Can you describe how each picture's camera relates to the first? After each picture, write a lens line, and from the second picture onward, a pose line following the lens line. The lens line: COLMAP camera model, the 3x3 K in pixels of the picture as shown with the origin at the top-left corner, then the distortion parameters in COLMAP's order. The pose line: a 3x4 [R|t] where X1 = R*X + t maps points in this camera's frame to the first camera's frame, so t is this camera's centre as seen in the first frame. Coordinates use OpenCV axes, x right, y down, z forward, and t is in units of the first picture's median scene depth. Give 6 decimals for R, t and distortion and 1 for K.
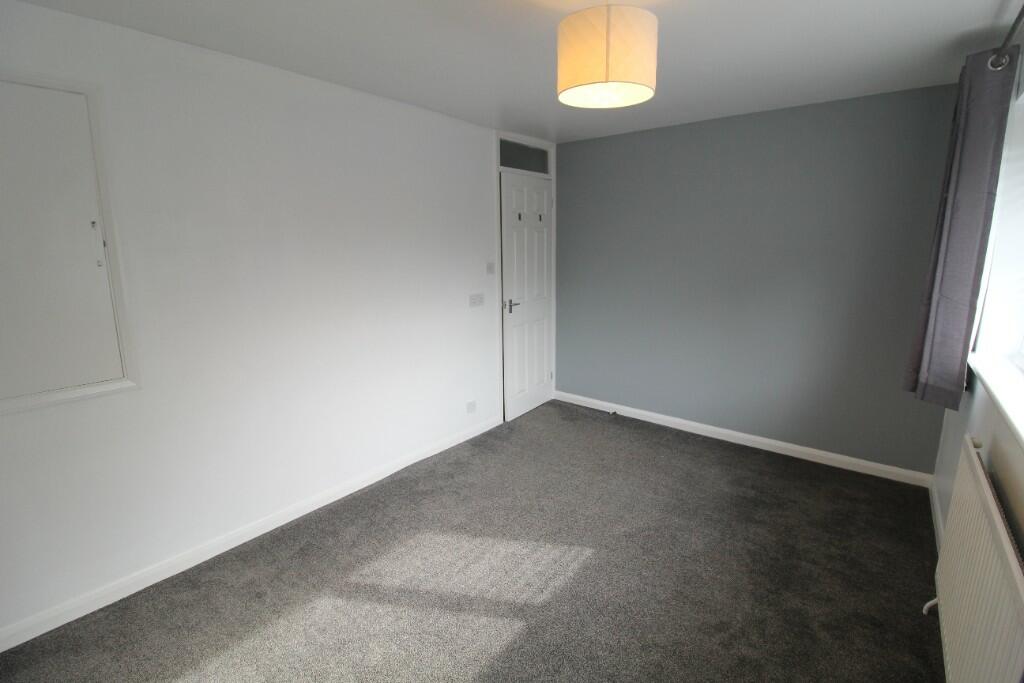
lens RADIAL K [[469.9, 0, 514.1], [0, 469.9, 347.1], [0, 0, 1]] dist [-0.000469, -0.000179]
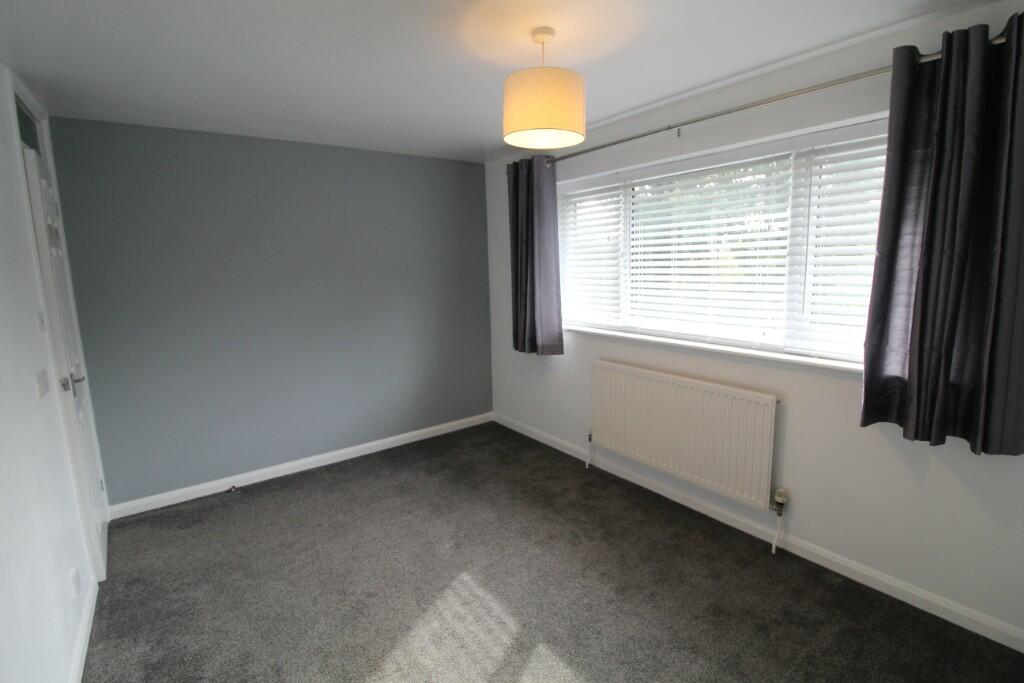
lens RADIAL K [[481.5, 0, 515.4], [0, 481.5, 328.7], [0, 0, 1]] dist [-0.003041, -0.000964]
pose [[0.259769, -0.138537, 0.955682, -0.661591], [0.235668, 0.968827, 0.076384, -0.112403], [-0.936472, 0.205382, 0.284320, 0.475730]]
